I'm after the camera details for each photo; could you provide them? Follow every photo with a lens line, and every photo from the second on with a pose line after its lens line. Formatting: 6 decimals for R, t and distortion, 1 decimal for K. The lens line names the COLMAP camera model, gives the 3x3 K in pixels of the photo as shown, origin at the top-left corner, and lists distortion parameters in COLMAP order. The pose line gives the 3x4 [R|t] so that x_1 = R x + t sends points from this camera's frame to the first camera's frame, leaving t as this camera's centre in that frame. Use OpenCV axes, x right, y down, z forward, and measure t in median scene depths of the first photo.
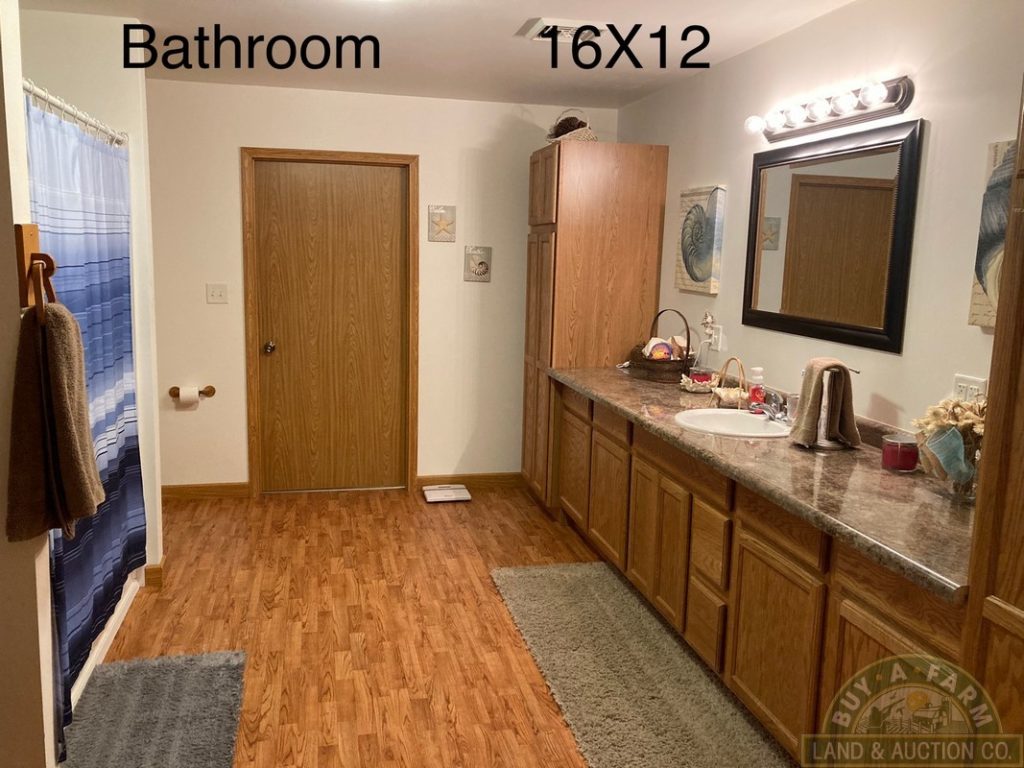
lens RADIAL K [[831.3, 0, 512.0], [0, 831.3, 384.0], [0, 0, 1]] dist [0.000350, -0.004423]
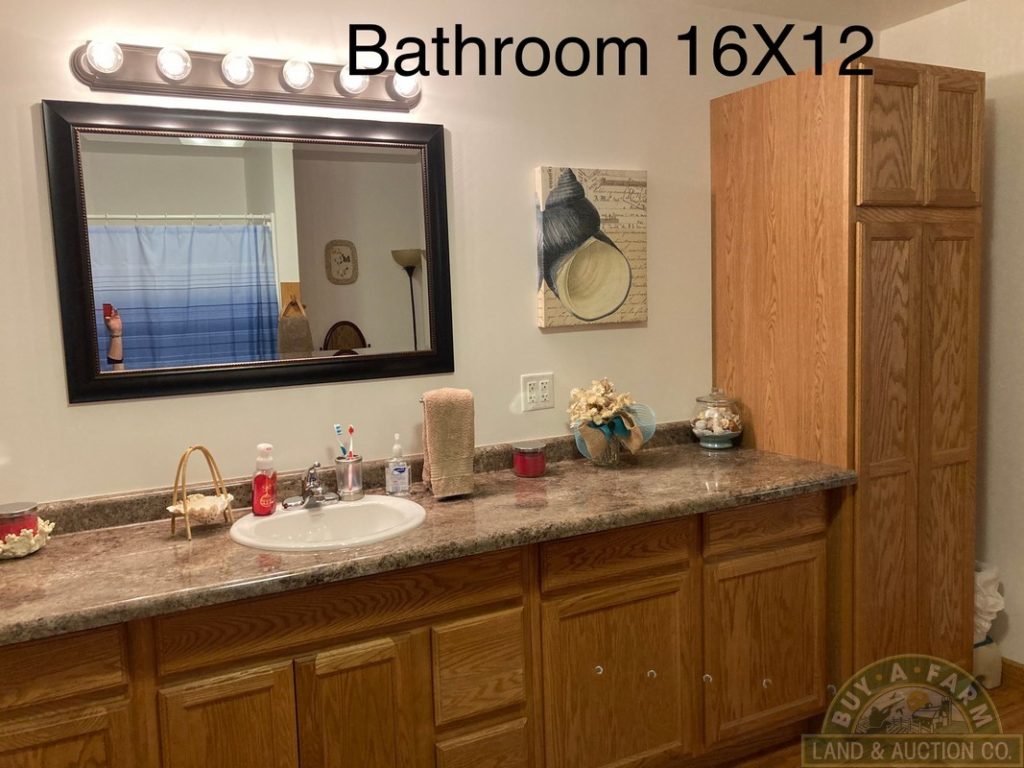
lens RADIAL K [[831.3, 0, 512.0], [0, 831.3, 384.0], [0, 0, 1]] dist [0.000350, -0.004423]
pose [[-0.243171, -0.138352, 0.960066, -0.538854], [0.177793, 0.966649, 0.184333, -0.218595], [-0.953550, 0.215518, -0.210463, 1.335188]]
